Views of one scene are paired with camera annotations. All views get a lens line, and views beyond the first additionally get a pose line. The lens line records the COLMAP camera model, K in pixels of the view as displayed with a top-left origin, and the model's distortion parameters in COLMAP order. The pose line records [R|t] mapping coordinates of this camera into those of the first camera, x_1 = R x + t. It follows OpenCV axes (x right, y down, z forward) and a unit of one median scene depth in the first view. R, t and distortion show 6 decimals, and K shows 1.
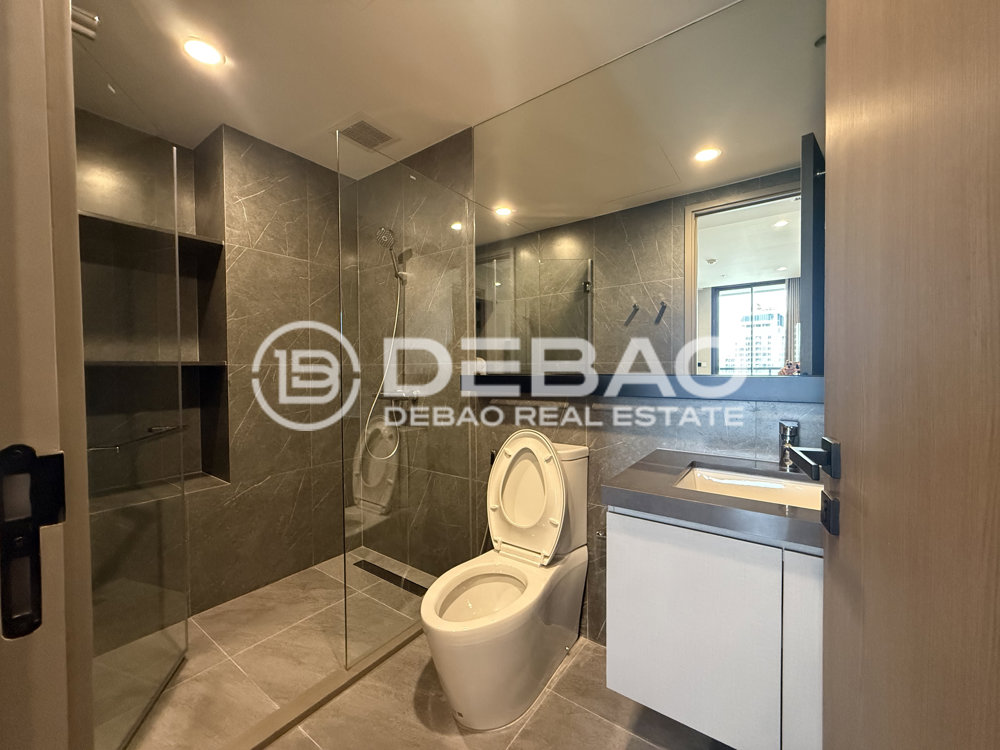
lens RADIAL K [[400.1, 0, 498.1], [0, 400.1, 375.4], [0, 0, 1]] dist [-0.000965, 0.000608]
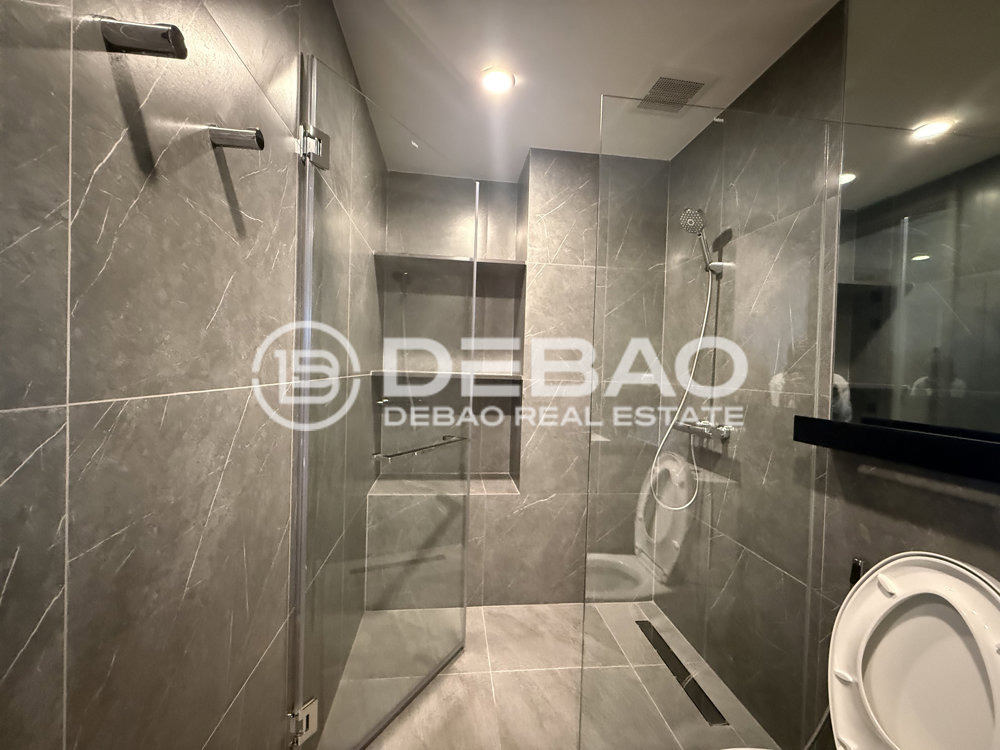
lens RADIAL K [[400.1, 0, 498.1], [0, 400.1, 375.4], [0, 0, 1]] dist [-0.000965, 0.000608]
pose [[0.678357, 0.042173, -0.733521, 0.040910], [-0.051105, 0.998642, 0.010155, -0.041653], [0.732953, 0.030598, 0.679591, 0.232011]]
